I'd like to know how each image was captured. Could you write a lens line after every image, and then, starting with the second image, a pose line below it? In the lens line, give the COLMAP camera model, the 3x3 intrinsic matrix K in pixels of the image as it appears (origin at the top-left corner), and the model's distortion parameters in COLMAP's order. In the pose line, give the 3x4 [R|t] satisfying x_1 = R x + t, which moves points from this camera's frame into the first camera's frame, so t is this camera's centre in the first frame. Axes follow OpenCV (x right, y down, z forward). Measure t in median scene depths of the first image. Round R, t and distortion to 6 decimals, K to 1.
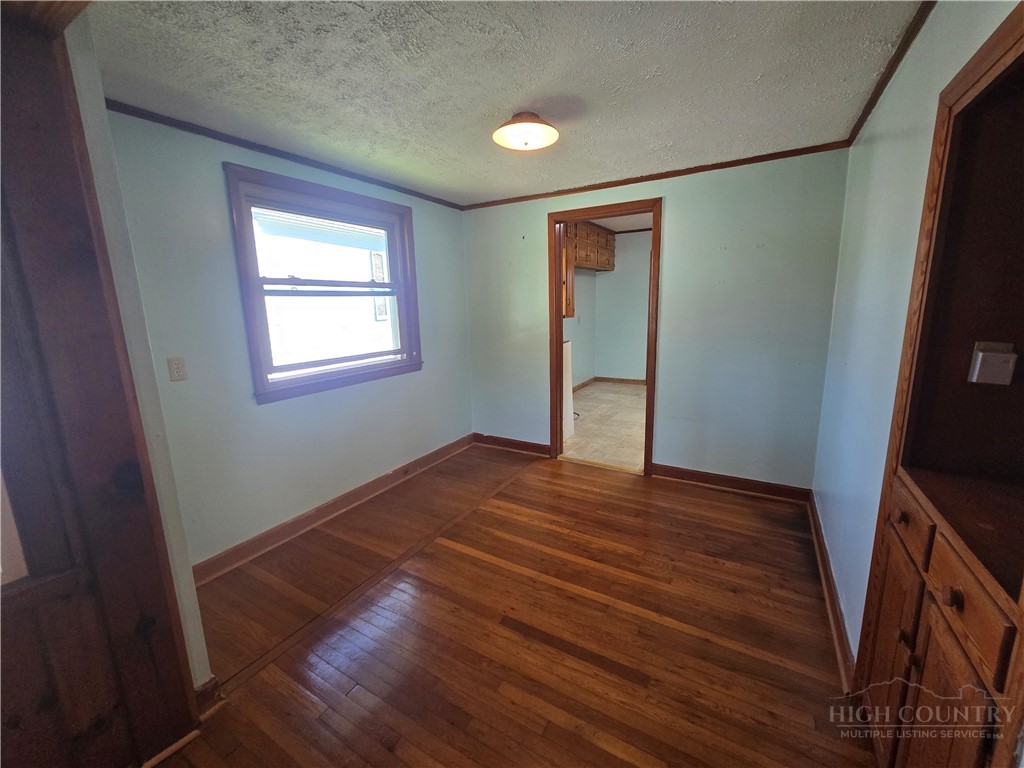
lens RADIAL K [[416.0, 0, 515.6], [0, 416.0, 380.8], [0, 0, 1]] dist [-0.002729, -0.000477]
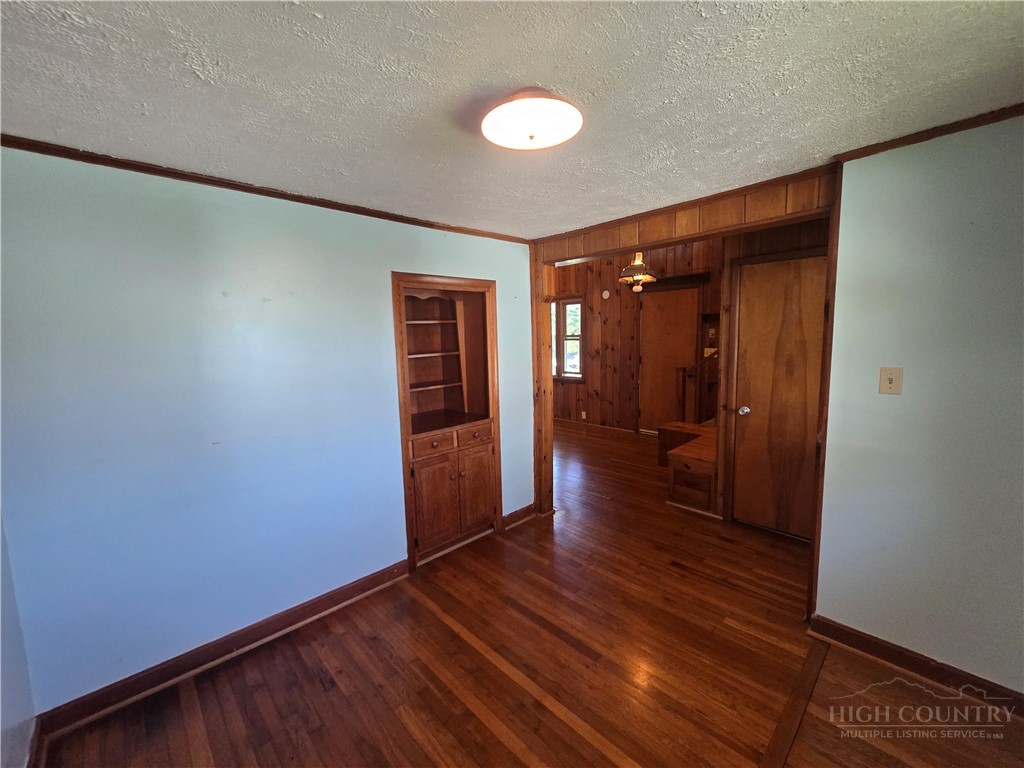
lens RADIAL K [[416.0, 0, 514.0], [0, 416.0, 383.0], [0, 0, 1]] dist [-0.002729, -0.000477]
pose [[-0.960937, 0.015859, 0.276313, -0.078826], [0.097821, 0.953382, 0.285473, -0.250976], [-0.258905, 0.301351, -0.917691, 1.122656]]
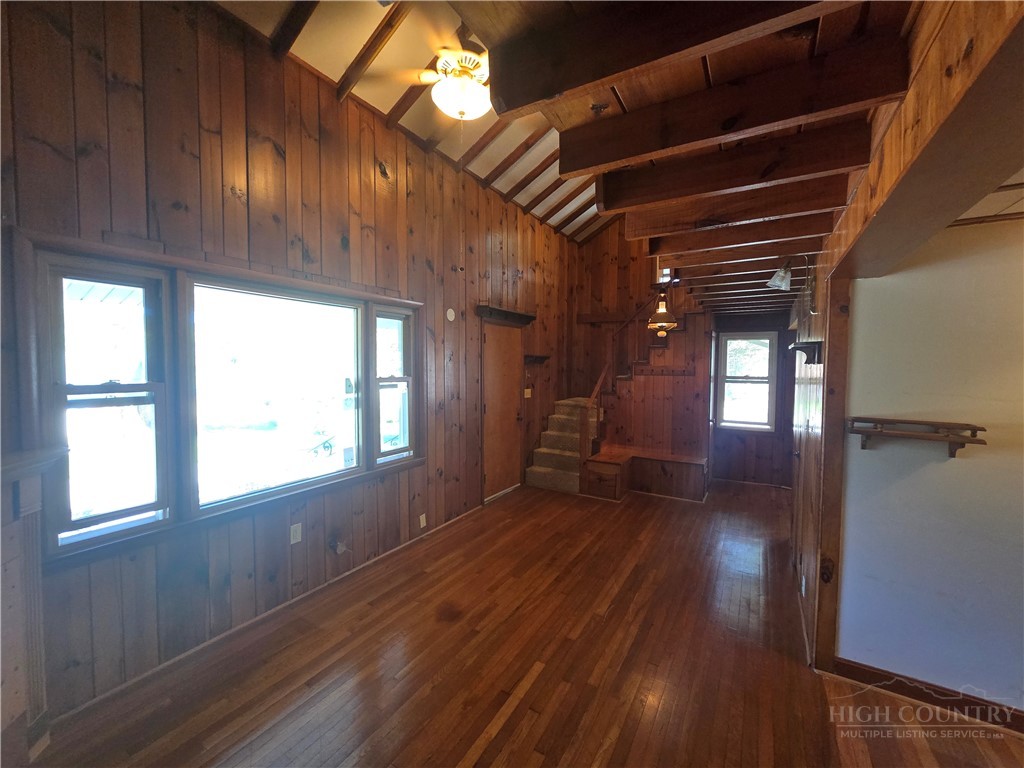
lens RADIAL K [[416.0, 0, 506.9], [0, 416.0, 382.3], [0, 0, 1]] dist [-0.002729, -0.000477]
pose [[-0.022958, 0.068557, -0.997383, 1.390634], [-0.188638, 0.979428, 0.071665, 0.047938], [0.981778, 0.189790, -0.009553, -0.800378]]
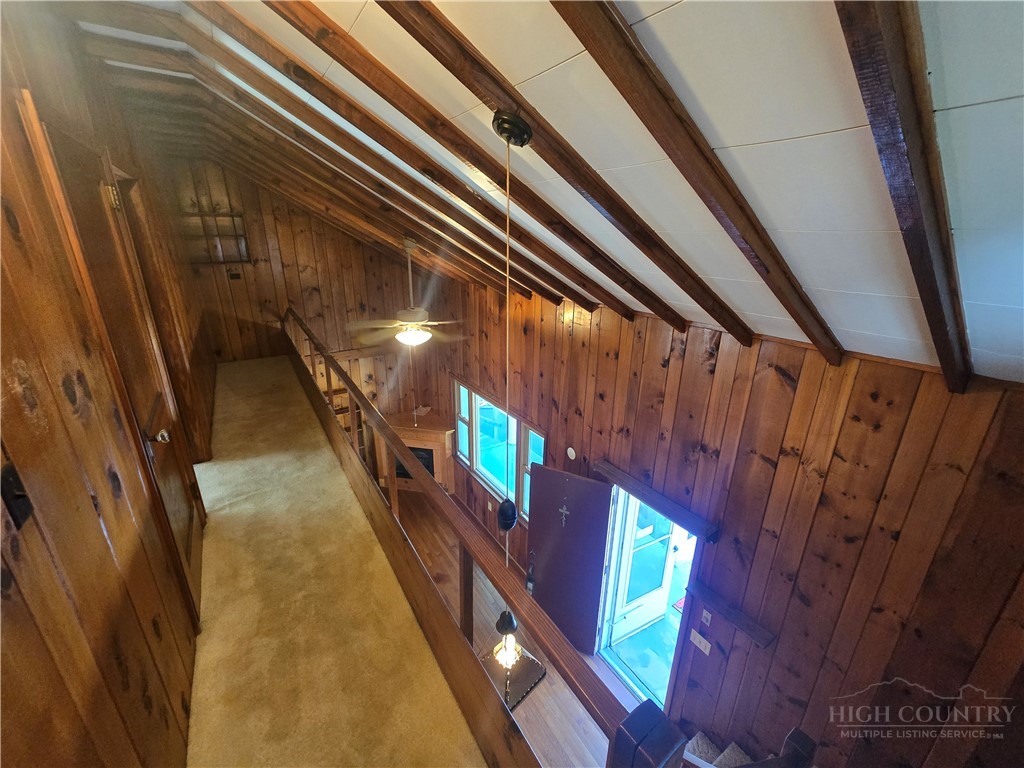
lens RADIAL K [[416.0, 0, 511.8], [0, 416.0, 385.6], [0, 0, 1]] dist [-0.002729, -0.000477]
pose [[-0.889837, -0.133751, 0.436236, -0.344810], [0.101116, 0.874494, 0.474379, -0.892688], [-0.444934, 0.466231, -0.764632, -0.007351]]
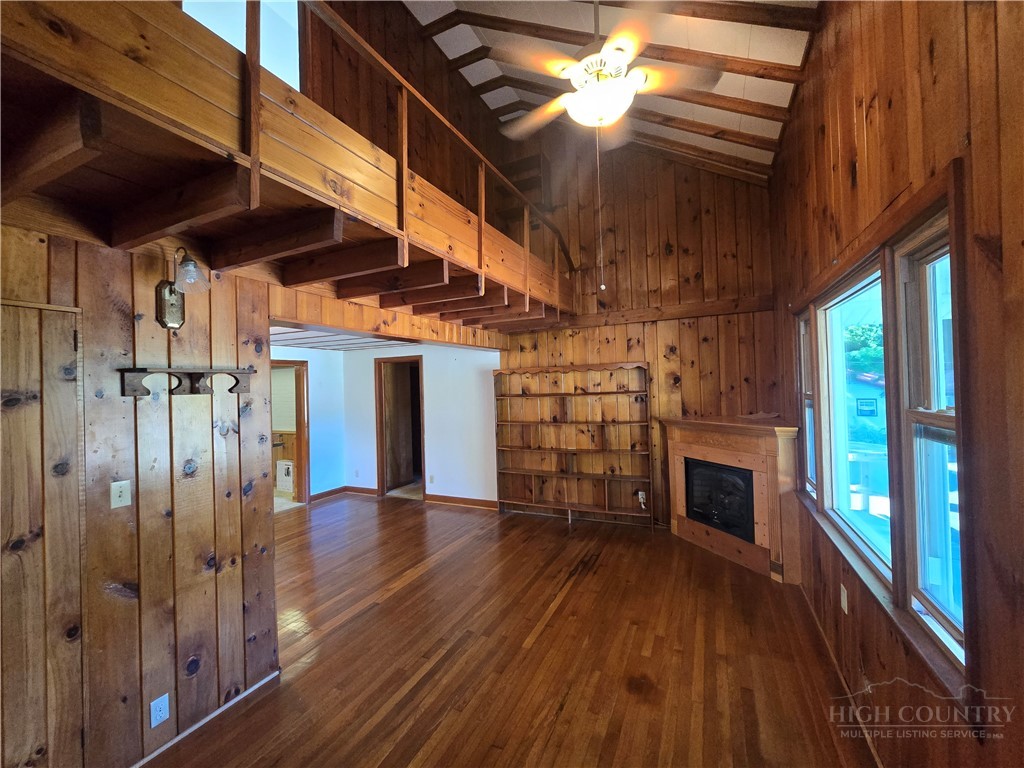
lens RADIAL K [[416.0, 0, 509.9], [0, 416.0, 379.9], [0, 0, 1]] dist [-0.002729, -0.000477]
pose [[-0.079348, 0.044991, 0.995831, -0.145204], [0.217098, 0.975782, -0.026787, 0.063651], [-0.972920, 0.214067, -0.087194, -0.663775]]
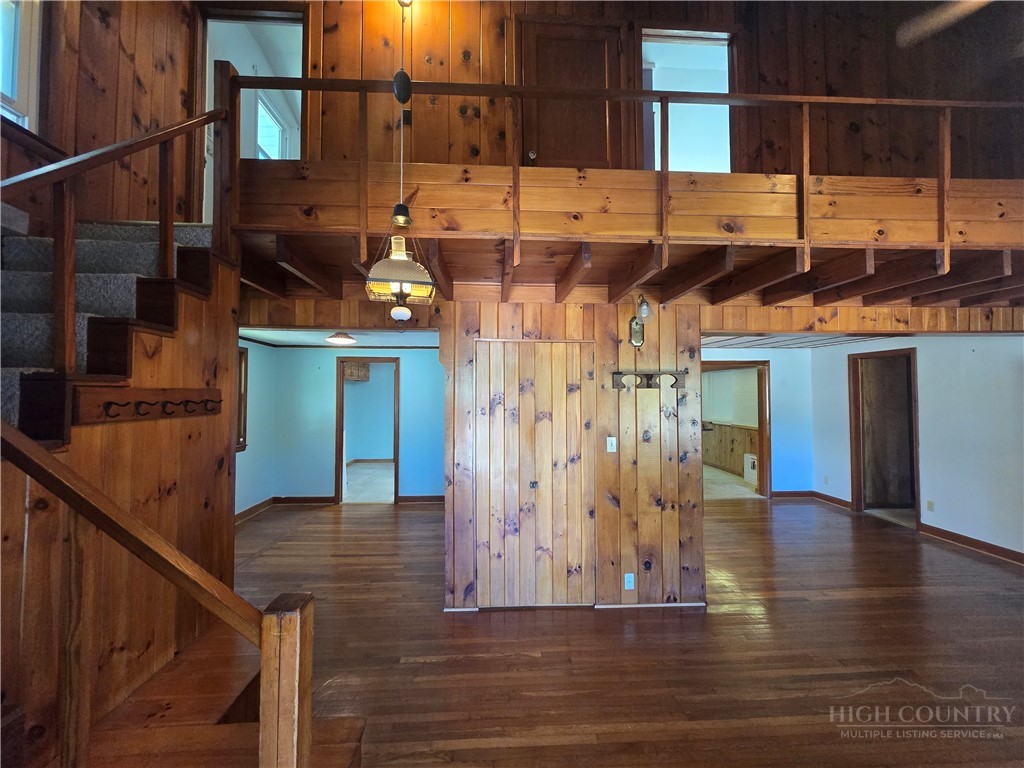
lens RADIAL K [[416.0, 0, 509.7], [0, 416.0, 381.4], [0, 0, 1]] dist [-0.002729, -0.000477]
pose [[0.838297, 0.041387, 0.543640, -0.281623], [0.080805, 0.976672, -0.198955, 0.117039], [-0.539192, 0.210712, 0.815397, -0.875321]]
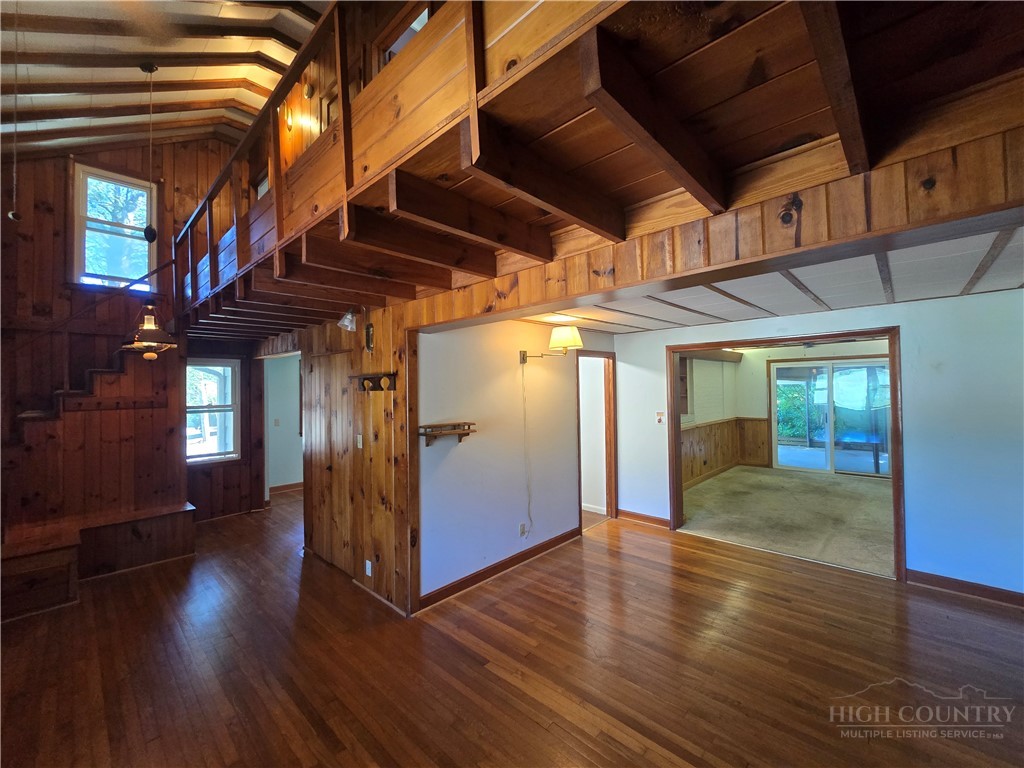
lens RADIAL K [[416.0, 0, 513.3], [0, 416.0, 384.0], [0, 0, 1]] dist [-0.002729, -0.000477]
pose [[0.973723, 0.008083, -0.227591, 1.149797], [-0.050814, 0.981887, -0.182529, 0.117828], [0.221993, 0.189297, 0.956496, -1.170684]]
